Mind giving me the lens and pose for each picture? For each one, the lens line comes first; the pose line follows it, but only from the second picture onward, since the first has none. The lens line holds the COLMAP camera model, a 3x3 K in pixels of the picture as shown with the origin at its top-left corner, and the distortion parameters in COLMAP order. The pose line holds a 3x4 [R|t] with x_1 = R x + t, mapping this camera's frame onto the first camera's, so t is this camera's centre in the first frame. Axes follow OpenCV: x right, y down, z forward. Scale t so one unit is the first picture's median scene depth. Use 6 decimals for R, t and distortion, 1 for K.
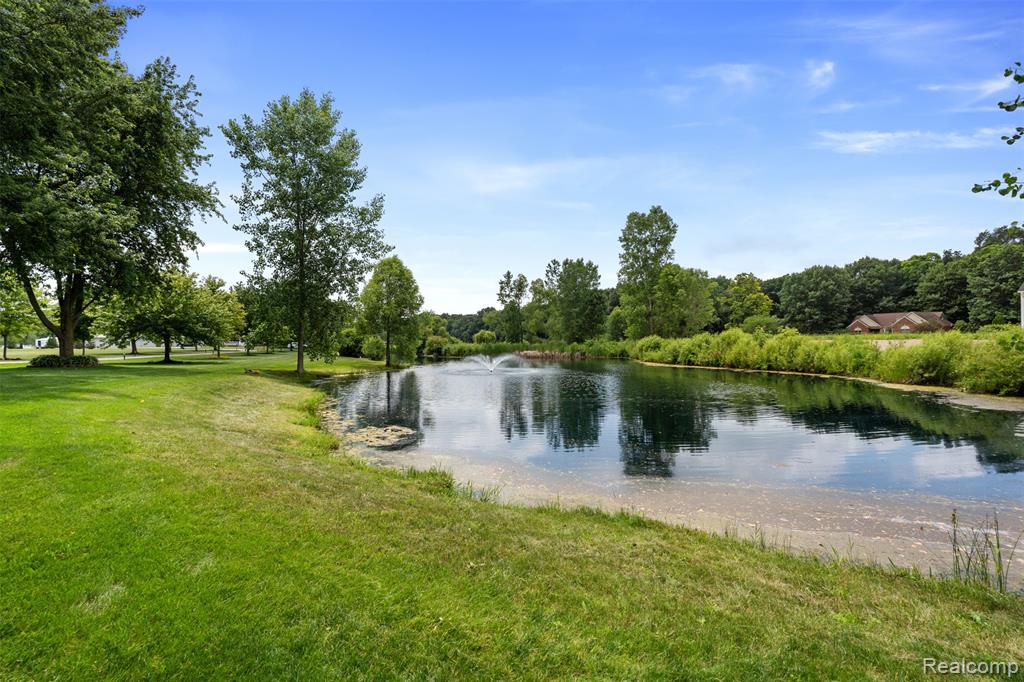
lens RADIAL K [[453.7, 0, 507.8], [0, 453.7, 341.1], [0, 0, 1]] dist [0.000954, 0.000134]
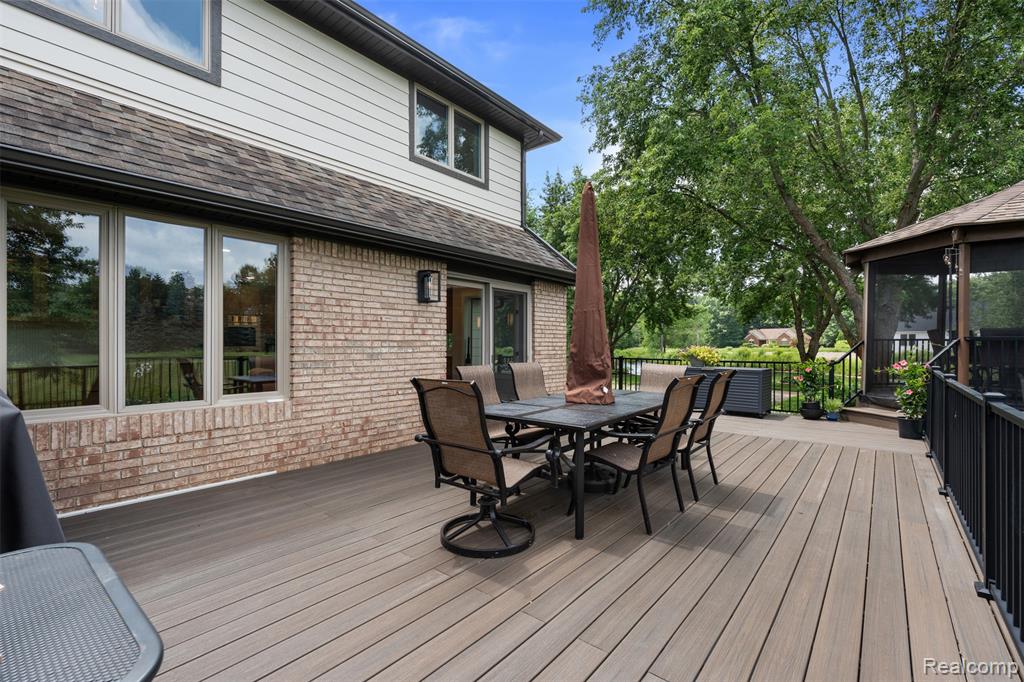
lens RADIAL K [[453.7, 0, 518.5], [0, 453.7, 344.5], [0, 0, 1]] dist [0.000954, 0.000134]
pose [[0.968388, 0.001039, 0.249448, -0.318031], [-0.000858, 0.999999, -0.000833, -0.013996], [-0.249449, 0.000593, 0.968388, -0.189201]]
